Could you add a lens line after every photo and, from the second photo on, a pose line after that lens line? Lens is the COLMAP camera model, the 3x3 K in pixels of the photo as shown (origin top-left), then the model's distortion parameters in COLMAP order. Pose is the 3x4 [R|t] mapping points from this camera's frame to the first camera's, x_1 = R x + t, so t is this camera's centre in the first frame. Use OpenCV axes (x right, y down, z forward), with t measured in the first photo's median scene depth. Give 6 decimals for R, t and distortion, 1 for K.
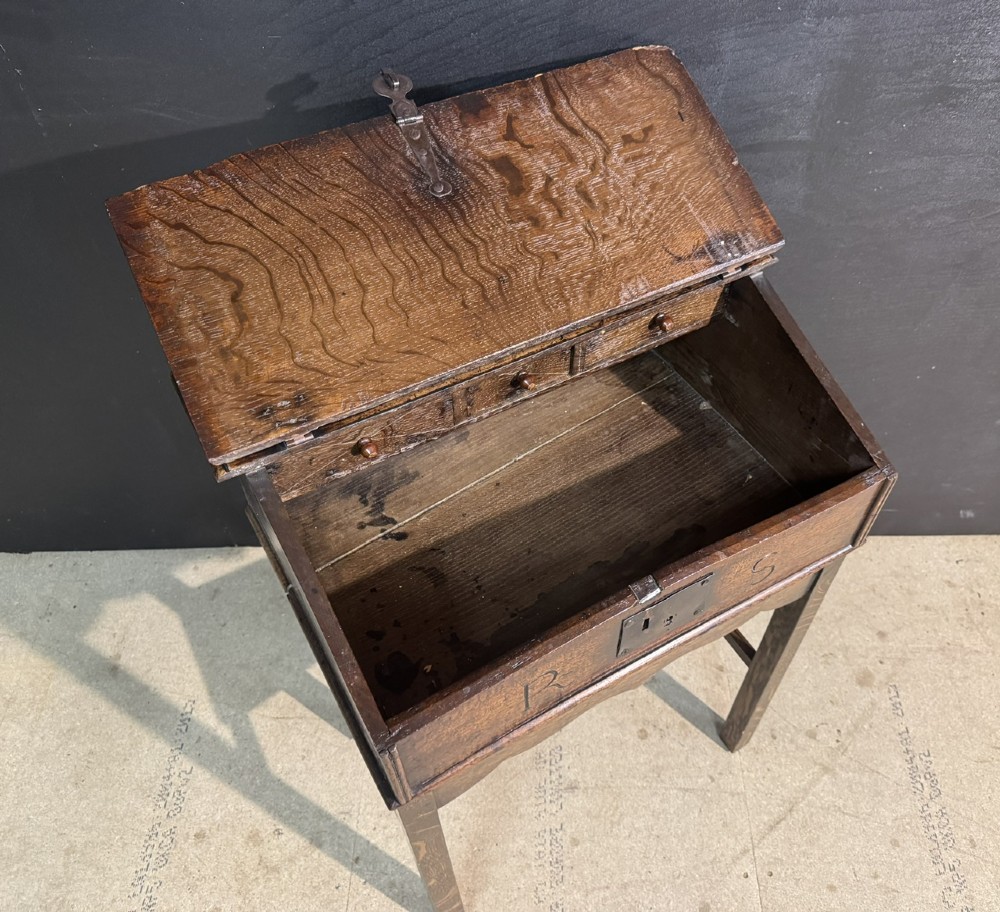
lens RADIAL K [[886.9, 0, 549.5], [0, 886.9, 455.2], [0, 0, 1]] dist [0.020261, -0.037639]
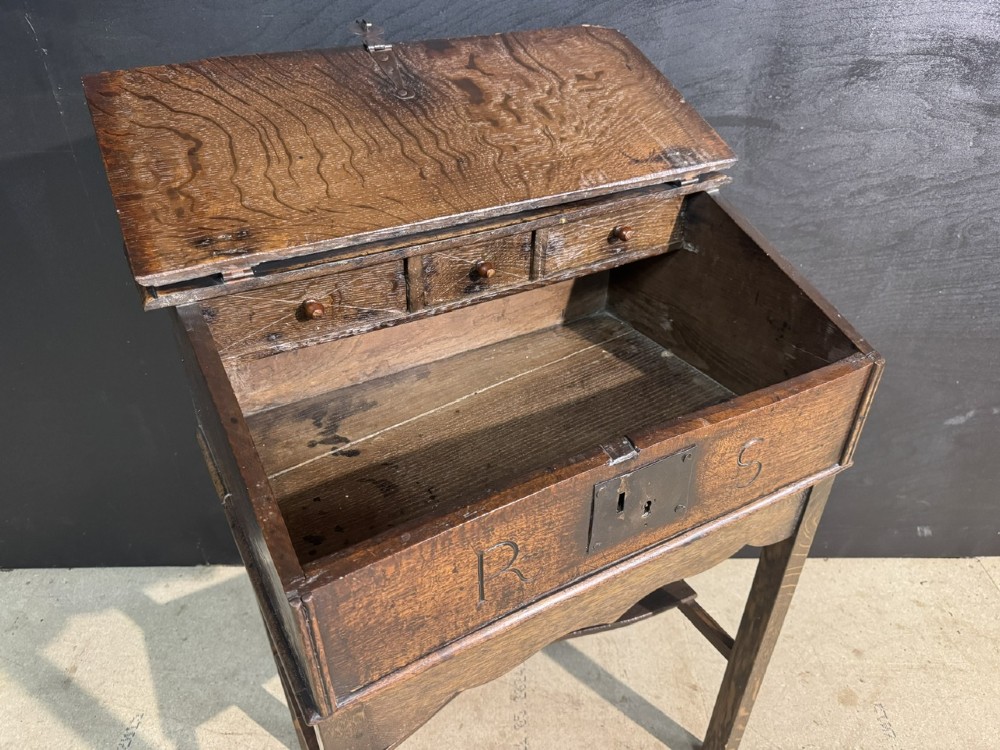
lens RADIAL K [[731.7, 0, 494.9], [0, 731.7, 377.0], [0, 0, 1]] dist [-0.012594, 0.001645]
pose [[0.999627, -0.005819, -0.026702, 0.003225], [-0.002156, 0.957227, -0.289330, 0.165400], [0.027243, 0.289280, 0.956857, 0.166934]]
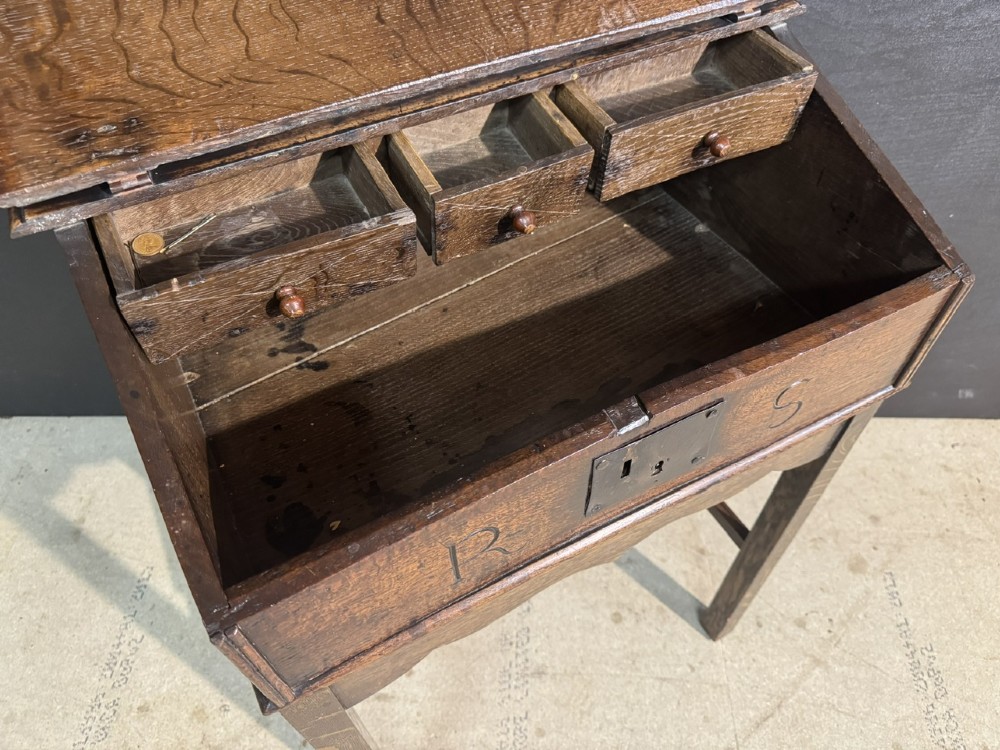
lens RADIAL K [[731.7, 0, 502.4], [0, 731.7, 381.8], [0, 0, 1]] dist [-0.012594, 0.001645]
pose [[0.998481, 0.015847, -0.052773, 0.022881], [-0.015876, 0.999874, -0.000141, 0.072444], [0.052764, 0.000978, 0.998607, 0.240834]]
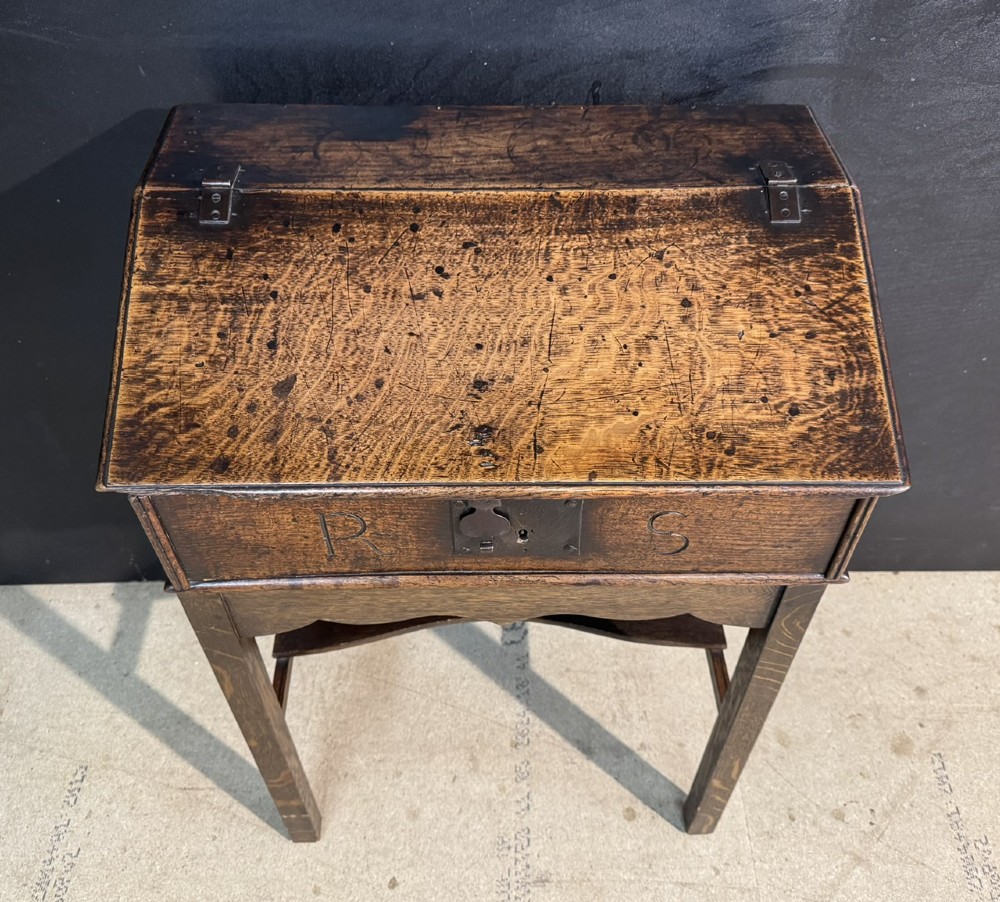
lens RADIAL K [[950.9, 0, 494.5], [0, 950.9, 448.6], [0, 0, 1]] dist [-0.007867, 0.000000]
pose [[0.999642, -0.000963, -0.026743, 0.005550], [-0.000428, 0.998648, -0.051989, 0.027638], [0.026757, 0.051982, 0.998290, 0.119460]]
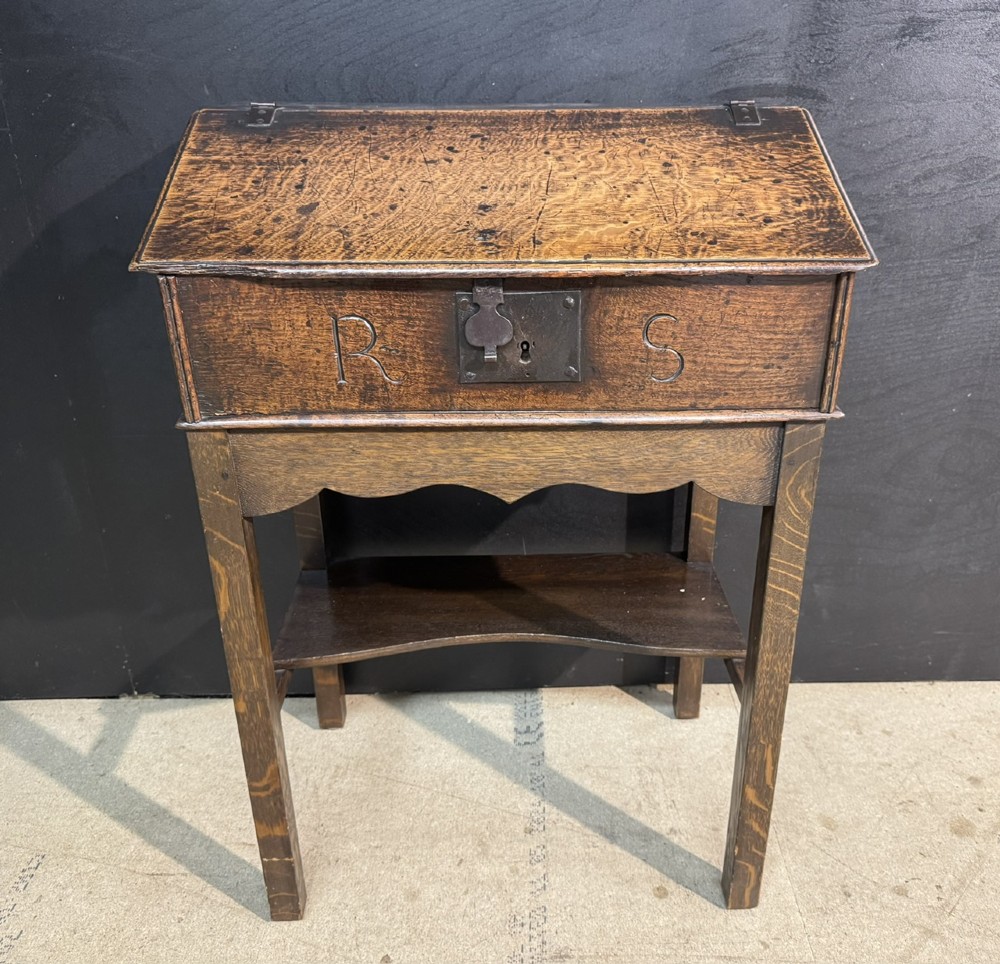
lens RADIAL K [[977.1, 0, 519.7], [0, 977.1, 495.5], [0, 0, 1]] dist [-0.012293, 0.000000]
pose [[0.999664, -0.016099, -0.020327, 0.014437], [0.006074, 0.907496, -0.420018, 0.371645], [0.025209, 0.419753, 0.907288, 0.170023]]
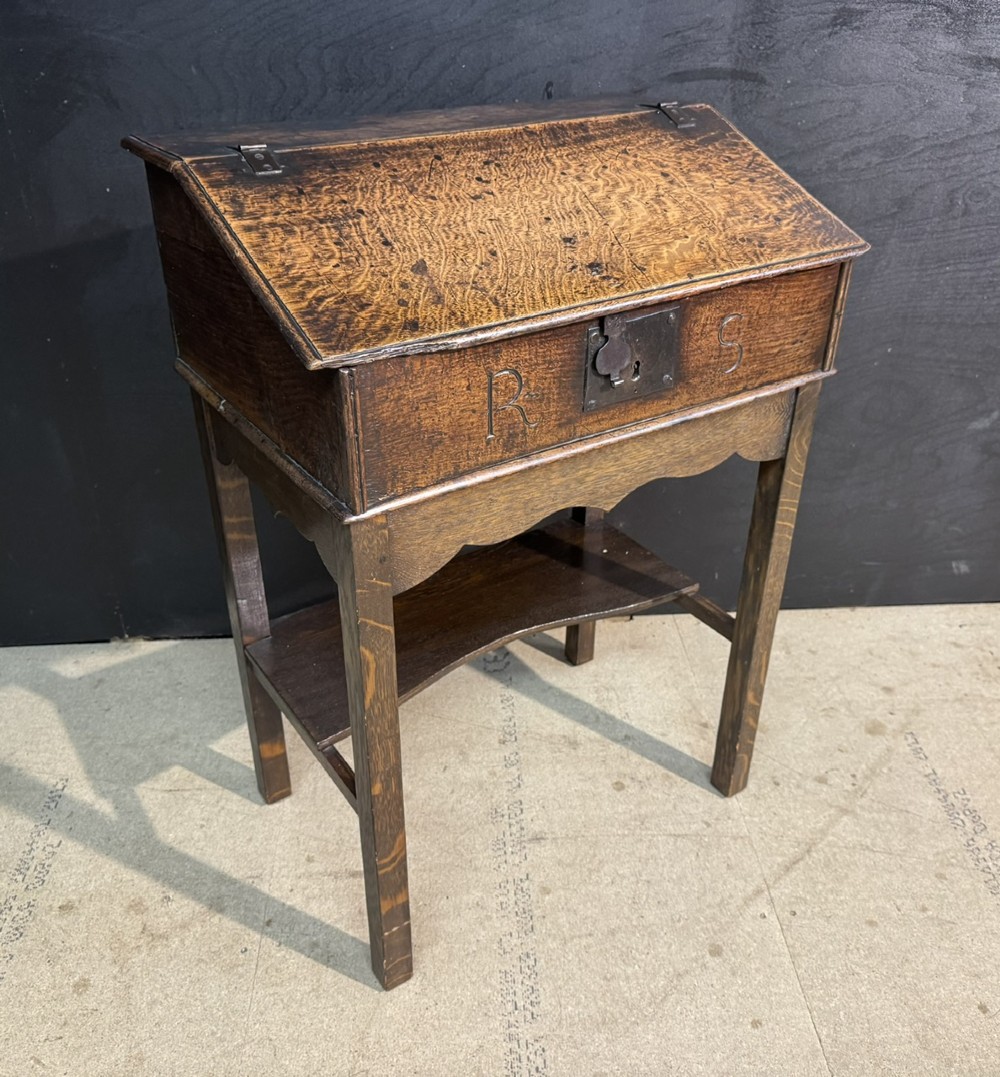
lens RADIAL K [[1054.1, 0, 505.7], [0, 1054.1, 539.8], [0, 0, 1]] dist [0.009952, 0.000000]
pose [[0.998500, -0.034900, 0.042189, -0.034850], [0.046855, 0.943310, -0.328589, 0.436142], [-0.028329, 0.330073, 0.943530, 0.005706]]
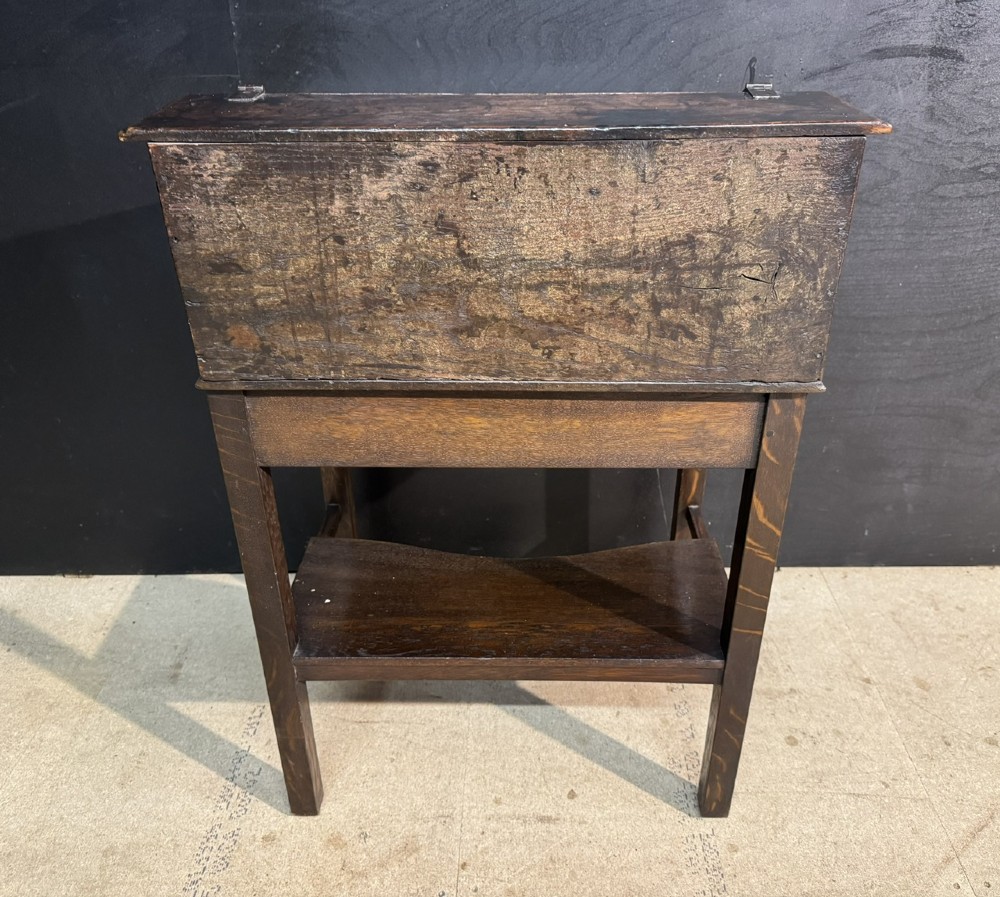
lens RADIAL K [[876.1, 0, 516.3], [0, 876.1, 452.1], [0, 0, 1]] dist [0.003269, -0.014301]
pose [[0.999868, -0.003330, -0.015931, -0.149614], [-0.002502, 0.935751, -0.352654, 0.370711], [0.016082, 0.352647, 0.935618, 0.126769]]
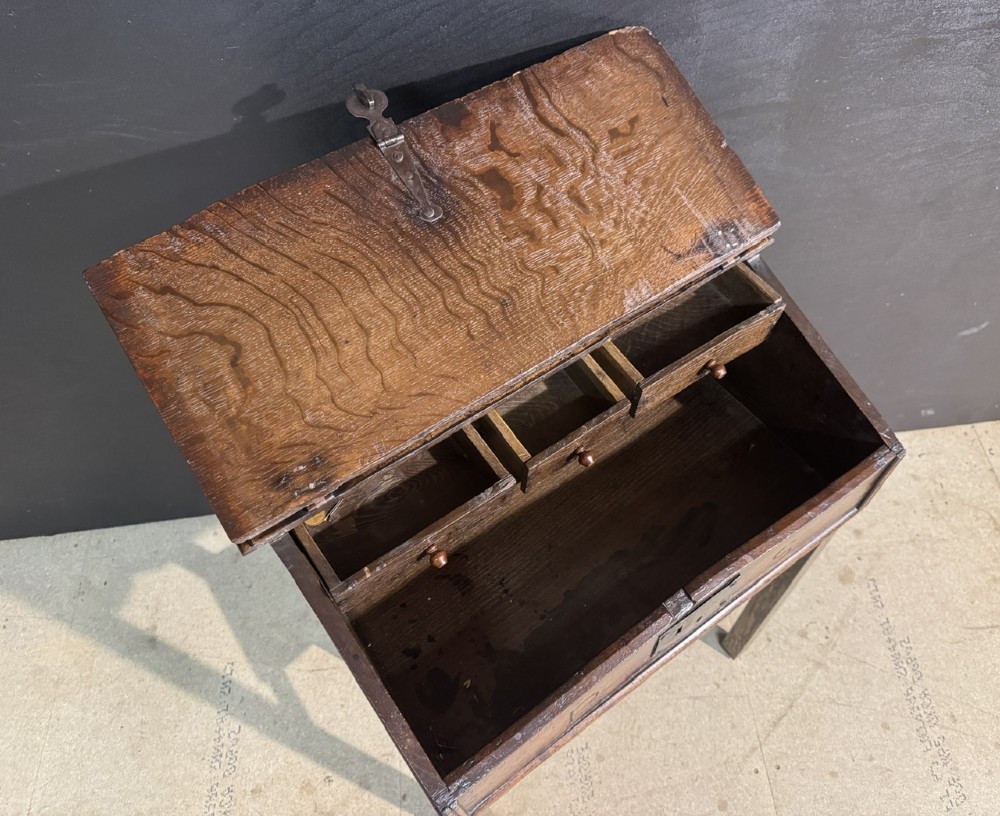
lens RADIAL K [[795.8, 0, 543.6], [0, 795.8, 410.7], [0, 0, 1]] dist [0.006831, -0.017652]
pose [[0.994804, -0.096714, 0.031809, -0.030178], [0.092569, 0.989290, 0.112857, -0.105017], [-0.042383, -0.109326, 0.993102, 0.070257]]
